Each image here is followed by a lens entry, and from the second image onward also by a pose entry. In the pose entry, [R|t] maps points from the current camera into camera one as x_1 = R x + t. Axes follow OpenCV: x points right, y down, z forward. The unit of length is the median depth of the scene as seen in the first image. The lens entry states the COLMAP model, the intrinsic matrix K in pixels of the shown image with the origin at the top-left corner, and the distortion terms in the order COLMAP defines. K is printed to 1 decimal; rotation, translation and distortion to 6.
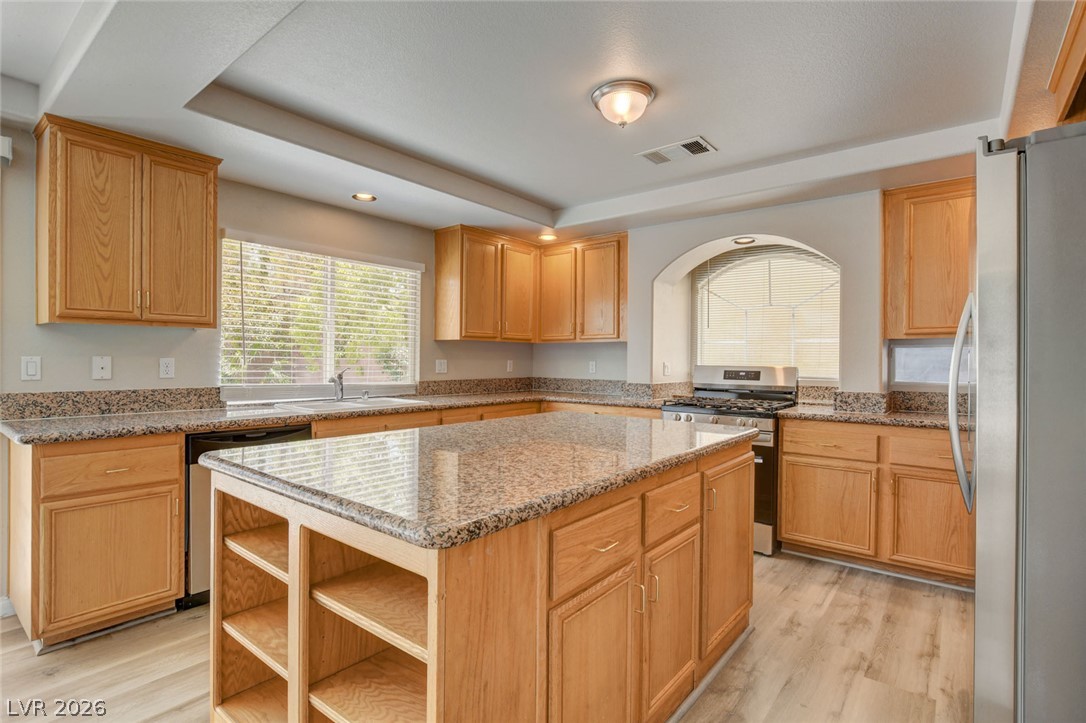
lens RADIAL K [[527.7, 0, 541.9], [0, 527.7, 360.5], [0, 0, 1]] dist [-0.019214, 0.003973]
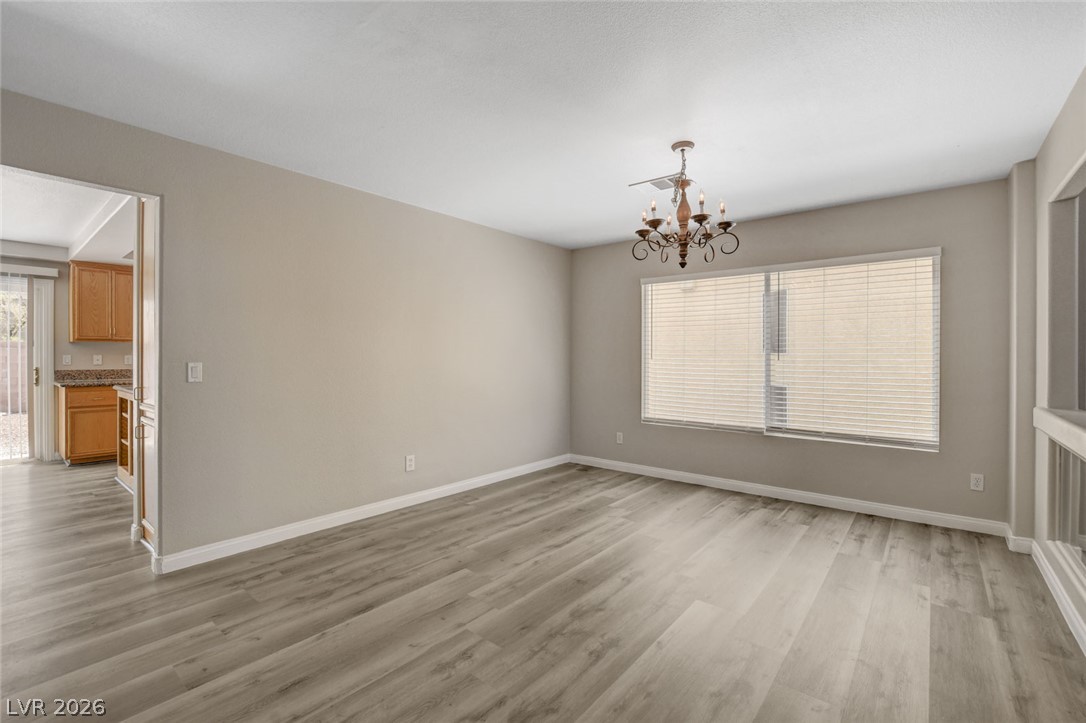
lens RADIAL K [[477.4, 0, 538.2], [0, 477.4, 361.7], [0, 0, 1]] dist [-0.023033, 0.004691]
pose [[0.999831, -0.001383, -0.018313, 1.309996], [0.001482, 0.999984, 0.005410, 0.014914], [0.018305, -0.005437, 0.999818, -1.195461]]
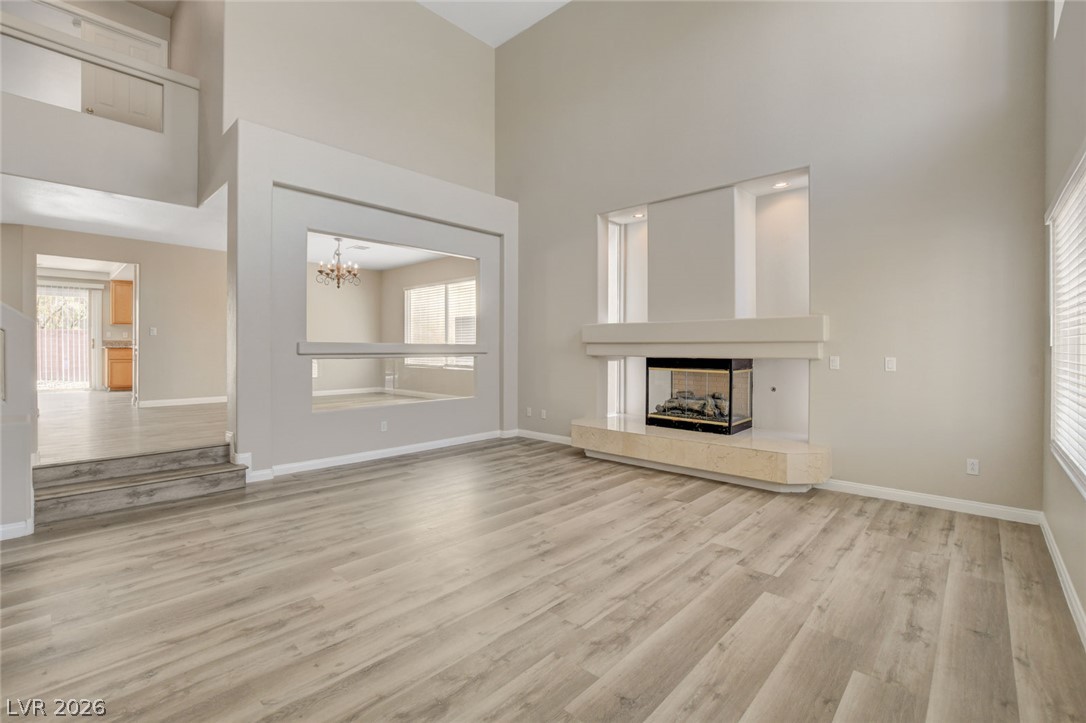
lens RADIAL K [[477.4, 0, 540.9], [0, 477.4, 351.0], [0, 0, 1]] dist [-0.023033, 0.004691]
pose [[0.997329, -0.004514, -0.072895, 3.041524], [0.004764, 0.999983, 0.003249, 0.162466], [0.072879, -0.003588, 0.997334, -2.778573]]
